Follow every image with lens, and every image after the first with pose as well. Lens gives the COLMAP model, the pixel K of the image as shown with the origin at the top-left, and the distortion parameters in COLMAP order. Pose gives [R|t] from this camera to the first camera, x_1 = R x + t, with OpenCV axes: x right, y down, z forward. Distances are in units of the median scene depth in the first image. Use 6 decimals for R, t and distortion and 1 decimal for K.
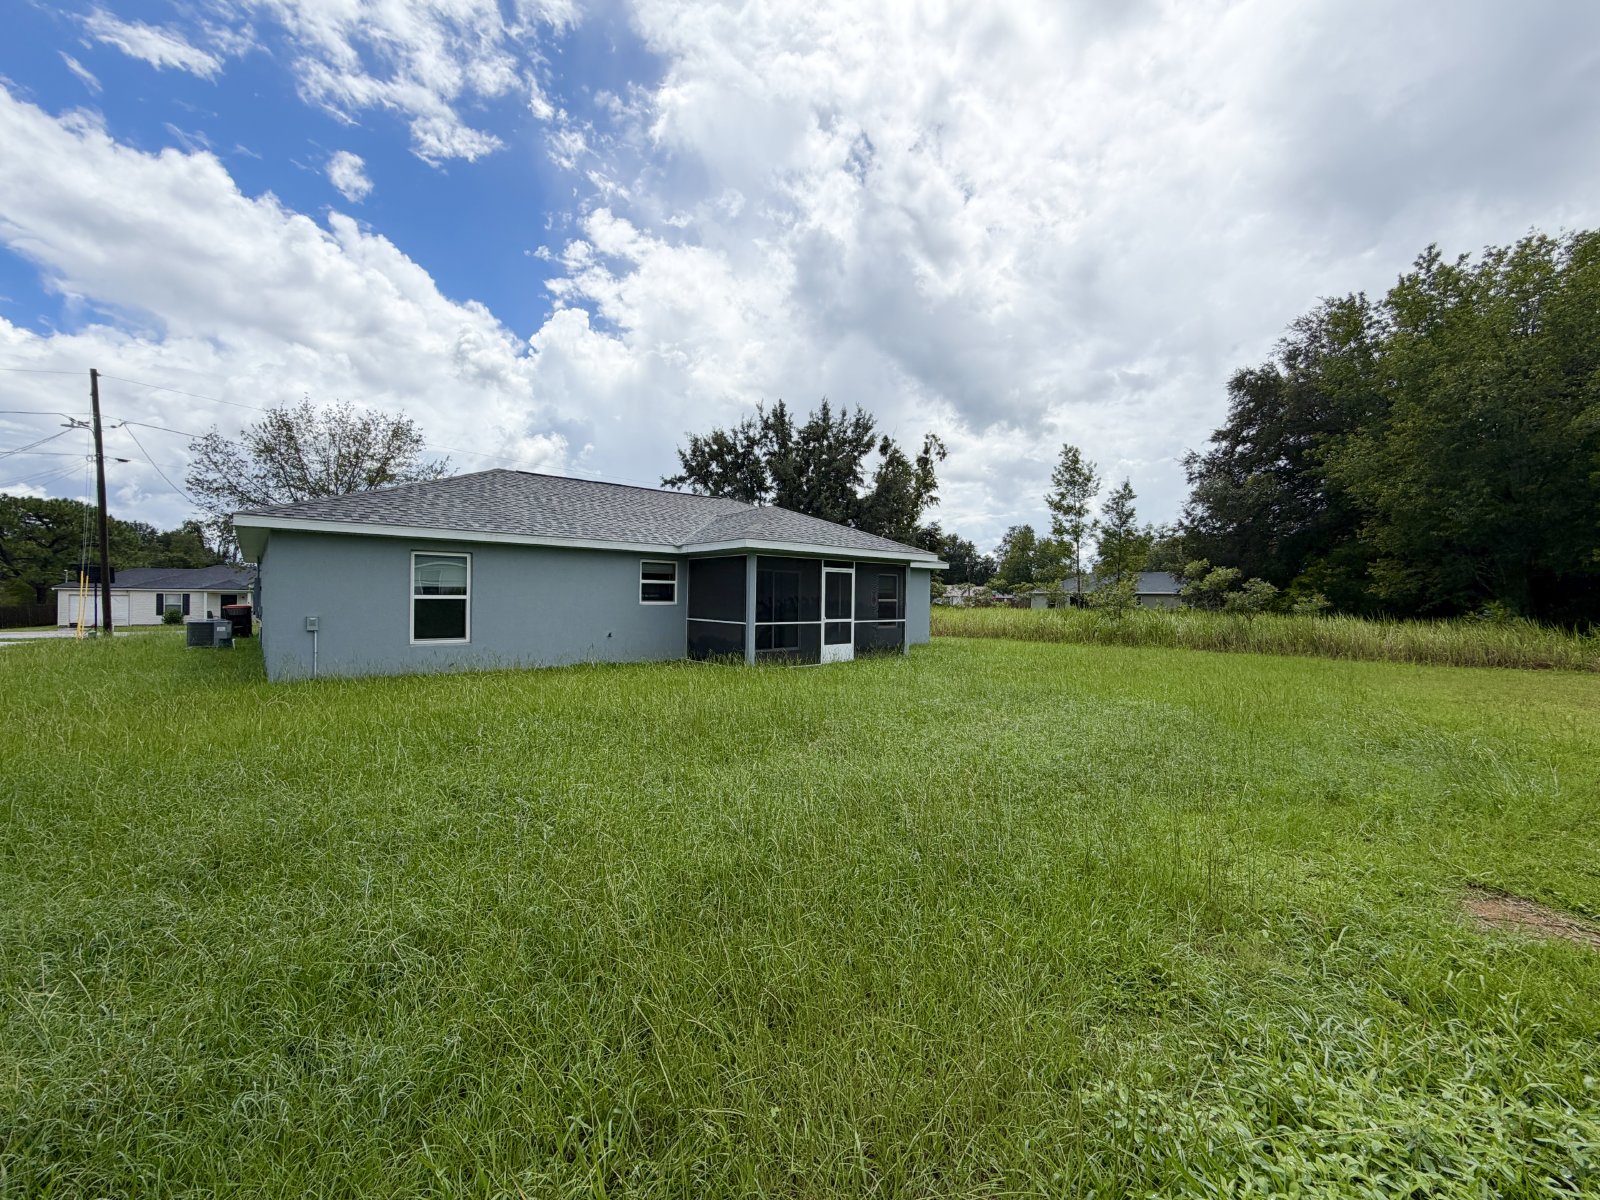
lens RADIAL K [[645.8, 0, 813.3], [0, 645.8, 605.4], [0, 0, 1]] dist [-0.001974, -0.000570]
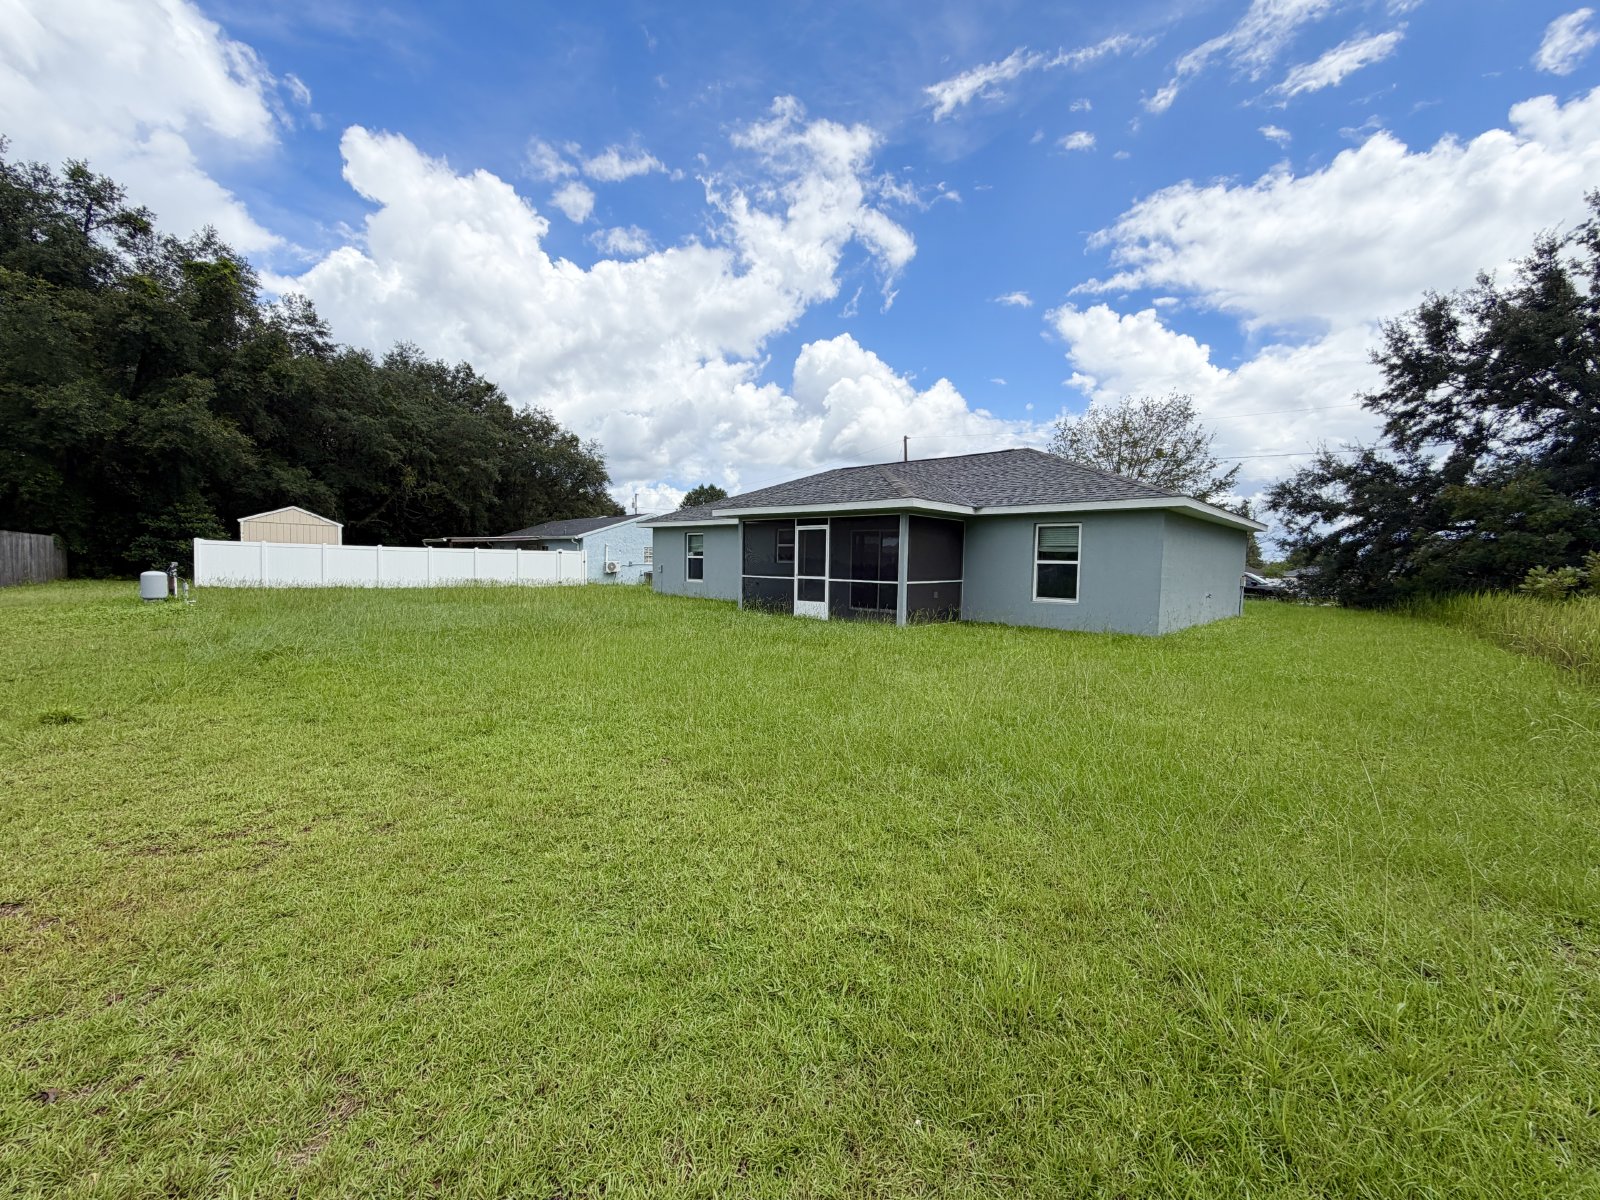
lens RADIAL K [[645.8, 0, 813.2], [0, 645.8, 597.1], [0, 0, 1]] dist [-0.001974, -0.000570]
pose [[0.079740, 0.048743, -0.995623, 1.011615], [-0.018589, 0.998703, 0.047405, 0.005946], [0.996642, 0.014727, 0.080543, 0.887138]]
